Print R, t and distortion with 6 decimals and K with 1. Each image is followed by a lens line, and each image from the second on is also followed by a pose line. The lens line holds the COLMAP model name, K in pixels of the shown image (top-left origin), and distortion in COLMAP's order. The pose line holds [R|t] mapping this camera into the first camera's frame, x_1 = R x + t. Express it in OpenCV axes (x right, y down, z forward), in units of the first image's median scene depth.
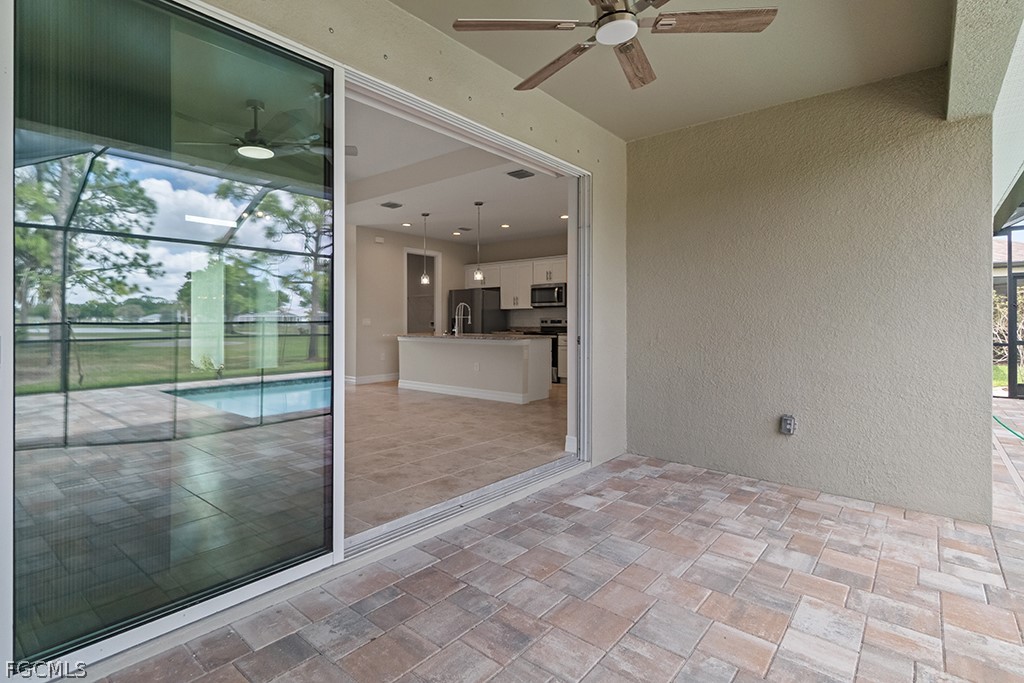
lens RADIAL K [[504.5, 0, 490.5], [0, 504.5, 332.2], [0, 0, 1]] dist [0.000125, 0.000677]
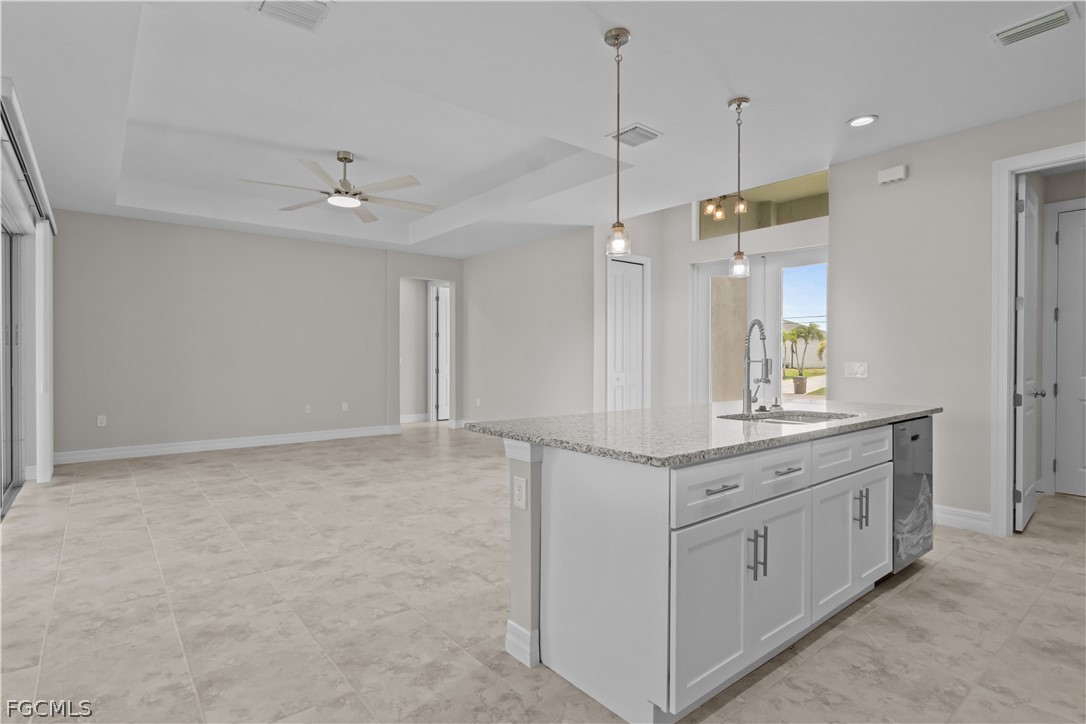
lens RADIAL K [[544.0, 0, 519.3], [0, 544.0, 358.7], [0, 0, 1]] dist [-0.005672, 0.000878]
pose [[-0.189617, 0.002337, -0.981855, 0.267497], [-0.027018, 0.999606, 0.007597, -0.023944], [0.981486, 0.027969, -0.189479, 0.747619]]
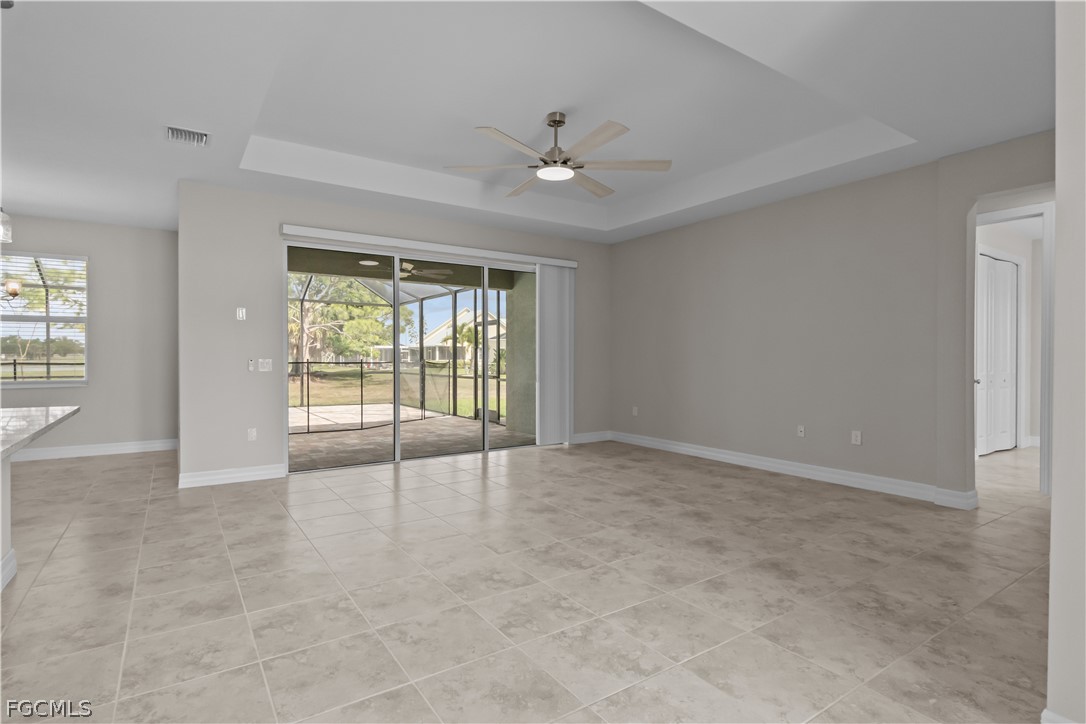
lens RADIAL K [[536.3, 0, 525.8], [0, 536.3, 363.2], [0, 0, 1]] dist [-0.002122, -0.000533]
pose [[-0.962648, -0.006913, 0.270669, -0.319691], [0.003283, 0.999303, 0.037196, -0.029018], [-0.270738, 0.036695, -0.961954, 0.913224]]
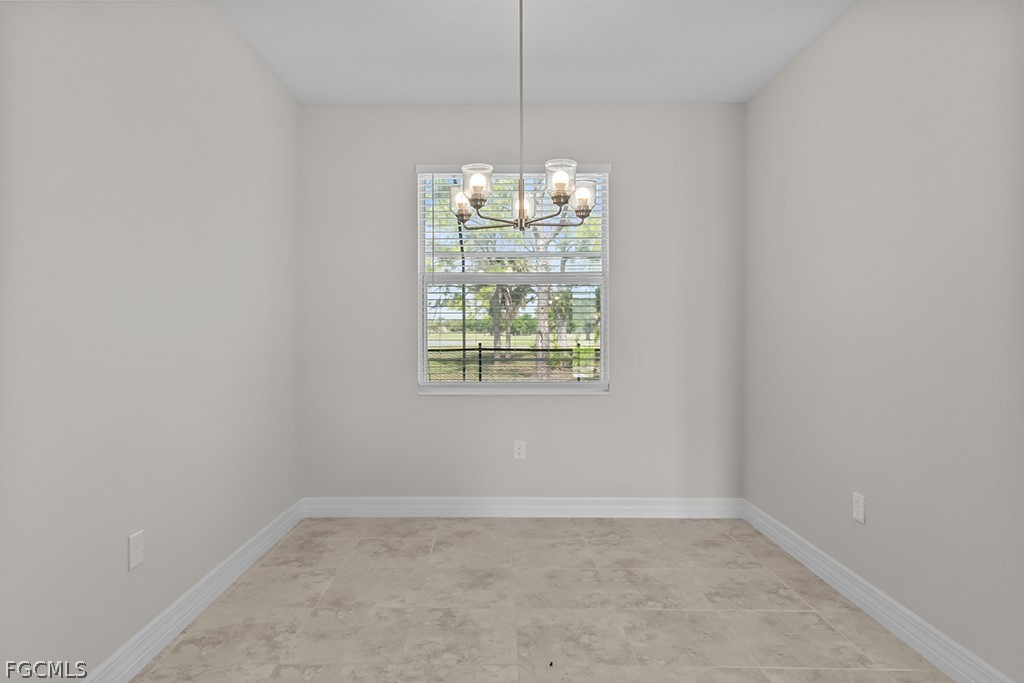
lens RADIAL K [[590.0, 0, 492.7], [0, 590.0, 336.6], [0, 0, 1]] dist [0.003201, 0.001214]
pose [[-0.650874, -0.008672, 0.759137, 0.118622], [0.016401, 0.999541, 0.025480, -0.029839], [-0.759009, 0.029035, -0.650432, 0.754214]]
